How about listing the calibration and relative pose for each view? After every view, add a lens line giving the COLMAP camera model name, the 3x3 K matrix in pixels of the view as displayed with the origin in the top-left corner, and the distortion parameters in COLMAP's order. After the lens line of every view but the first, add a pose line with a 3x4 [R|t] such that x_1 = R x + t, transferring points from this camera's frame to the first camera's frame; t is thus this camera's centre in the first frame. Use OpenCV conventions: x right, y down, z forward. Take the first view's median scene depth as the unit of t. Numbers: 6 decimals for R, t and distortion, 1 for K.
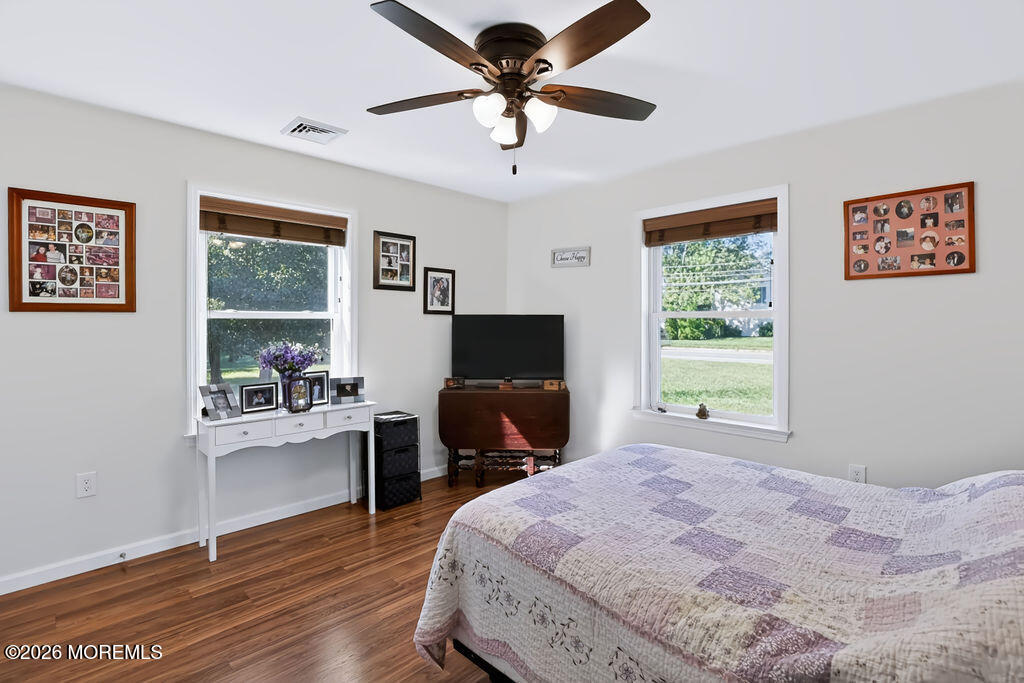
lens RADIAL K [[482.2, 0, 516.2], [0, 482.2, 328.6], [0, 0, 1]] dist [-0.035548, 0.006612]
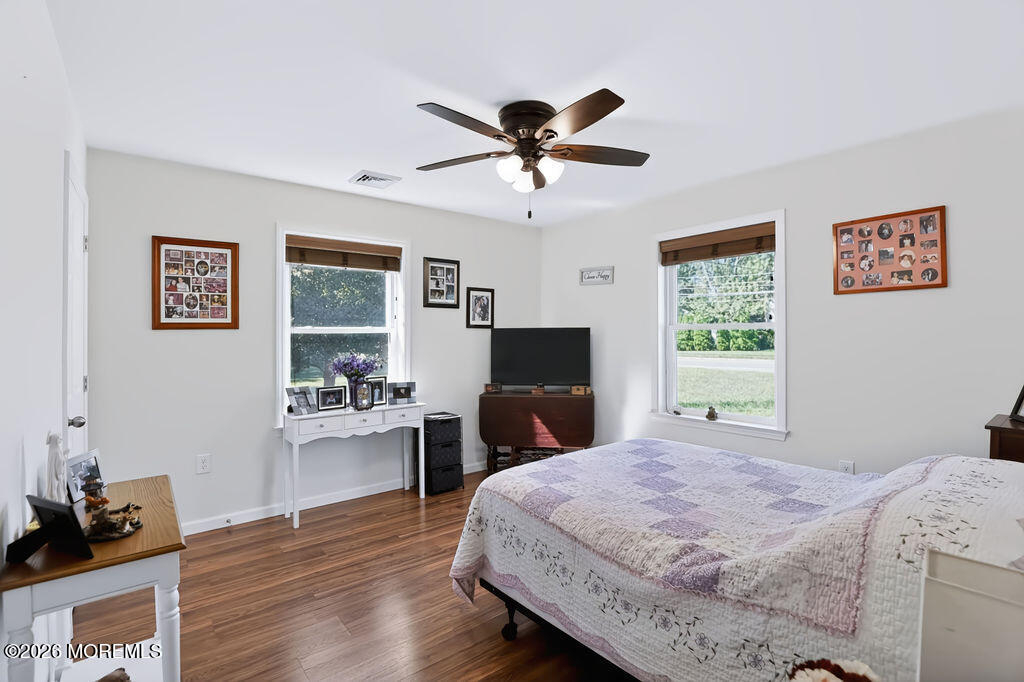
lens RADIAL K [[482.2, 0, 516.2], [0, 482.2, 328.1], [0, 0, 1]] dist [-0.035548, 0.006612]
pose [[0.994450, -0.008877, -0.104836, 0.064429], [0.006187, 0.999644, -0.025961, 0.000518], [0.105029, 0.025168, 0.994151, -0.181385]]
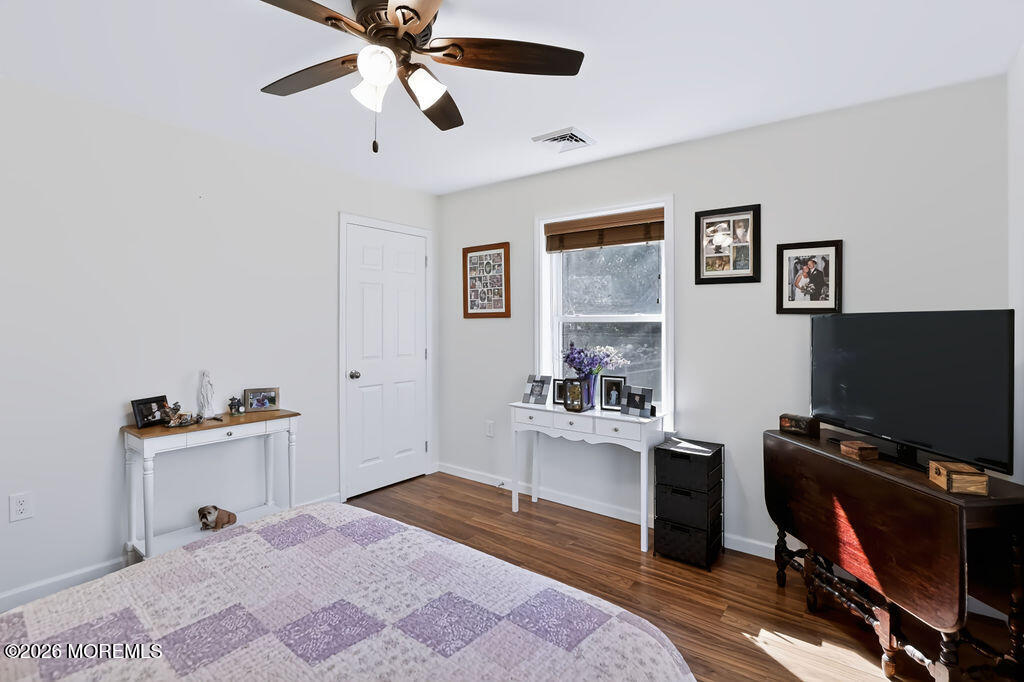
lens RADIAL K [[477.9, 0, 515.2], [0, 477.9, 321.6], [0, 0, 1]] dist [-0.034210, 0.007152]
pose [[0.130350, -0.002308, -0.991465, 0.598520], [-0.016295, 0.999857, -0.004470, -0.015423], [0.991334, 0.016738, 0.130294, 0.782427]]
